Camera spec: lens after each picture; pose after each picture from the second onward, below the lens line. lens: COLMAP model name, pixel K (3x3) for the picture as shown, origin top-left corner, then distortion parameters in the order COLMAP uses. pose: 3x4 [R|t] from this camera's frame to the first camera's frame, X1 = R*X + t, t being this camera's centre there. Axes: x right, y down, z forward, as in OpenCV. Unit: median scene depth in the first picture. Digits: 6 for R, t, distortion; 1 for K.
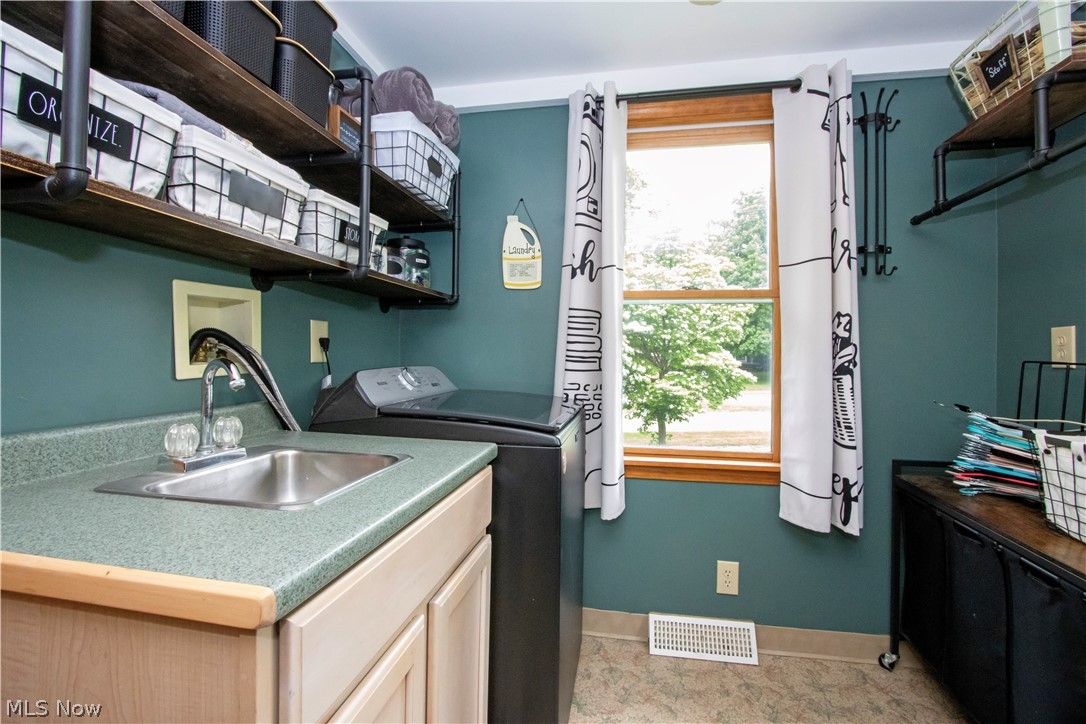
lens RADIAL K [[500.0, 0, 541.3], [0, 500.0, 356.2], [0, 0, 1]] dist [-0.017689, 0.002909]
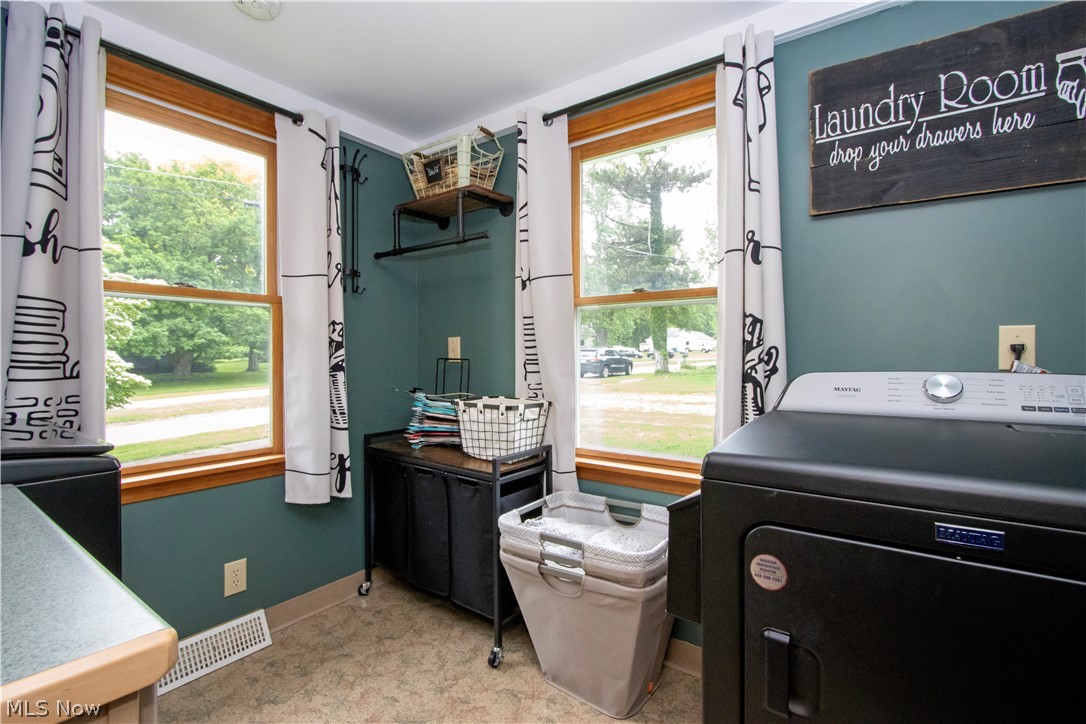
lens RADIAL K [[500.0, 0, 539.0], [0, 500.0, 358.5], [0, 0, 1]] dist [-0.017689, 0.002909]
pose [[0.437233, -0.016001, 0.899206, -0.276309], [0.010106, 0.999866, 0.012879, -0.005823], [-0.899292, 0.003456, 0.437336, 0.004722]]
